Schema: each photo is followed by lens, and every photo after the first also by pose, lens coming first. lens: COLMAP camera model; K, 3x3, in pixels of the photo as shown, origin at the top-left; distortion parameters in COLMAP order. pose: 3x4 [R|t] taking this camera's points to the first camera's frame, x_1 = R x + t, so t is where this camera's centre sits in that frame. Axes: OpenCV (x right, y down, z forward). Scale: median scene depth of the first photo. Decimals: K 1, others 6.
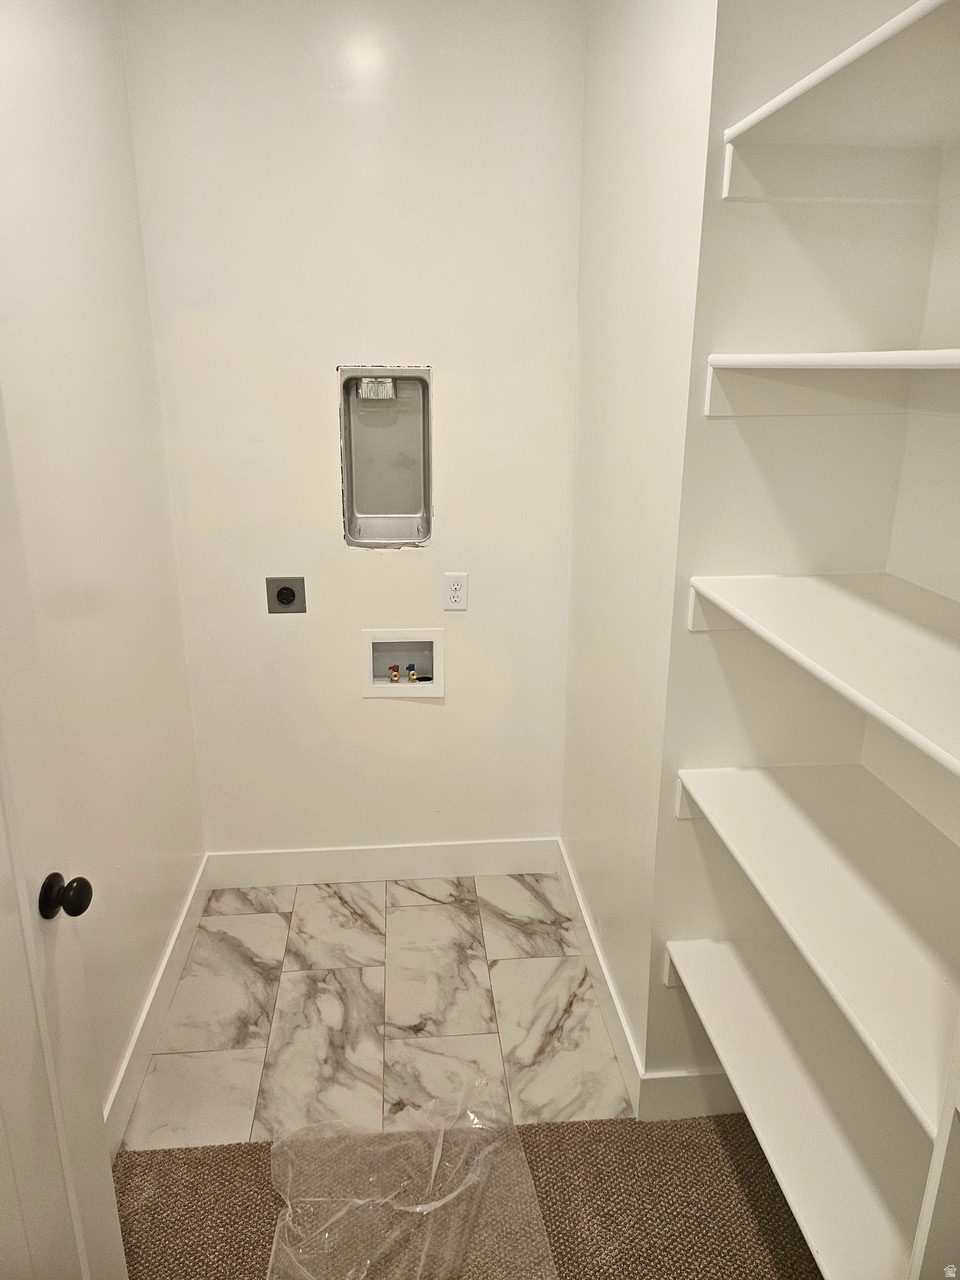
lens RADIAL K [[898.2, 0, 479.2], [0, 898.2, 637.2], [0, 0, 1]] dist [0.034491, -0.013452]
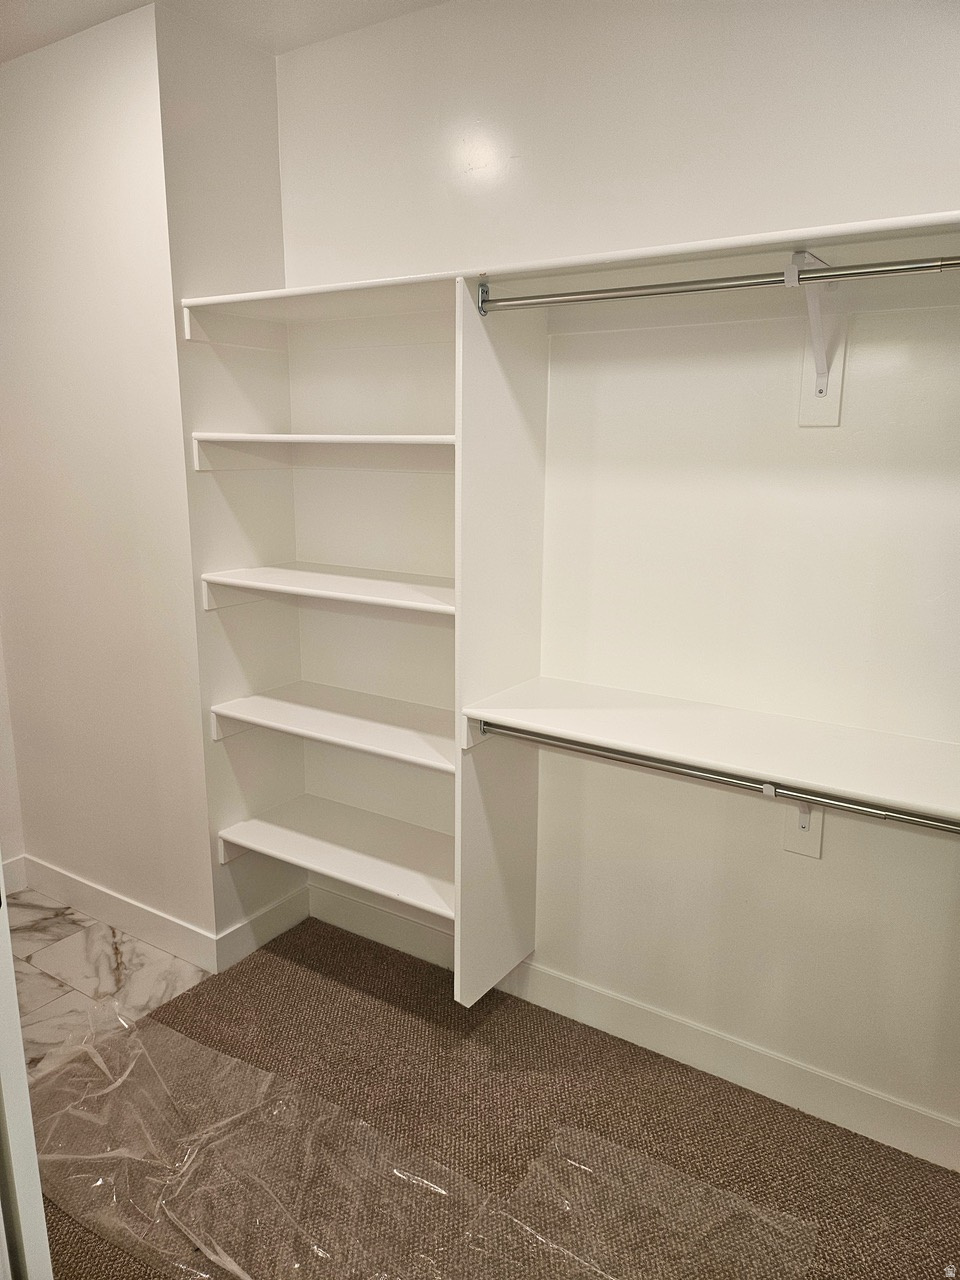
lens RADIAL K [[898.2, 0, 479.9], [0, 898.2, 641.8], [0, 0, 1]] dist [0.034491, -0.013452]
pose [[0.624544, -0.167944, 0.762719, -0.521960], [0.224676, 0.973957, 0.030483, 0.083046], [-0.747974, 0.152327, 0.646011, -0.260593]]
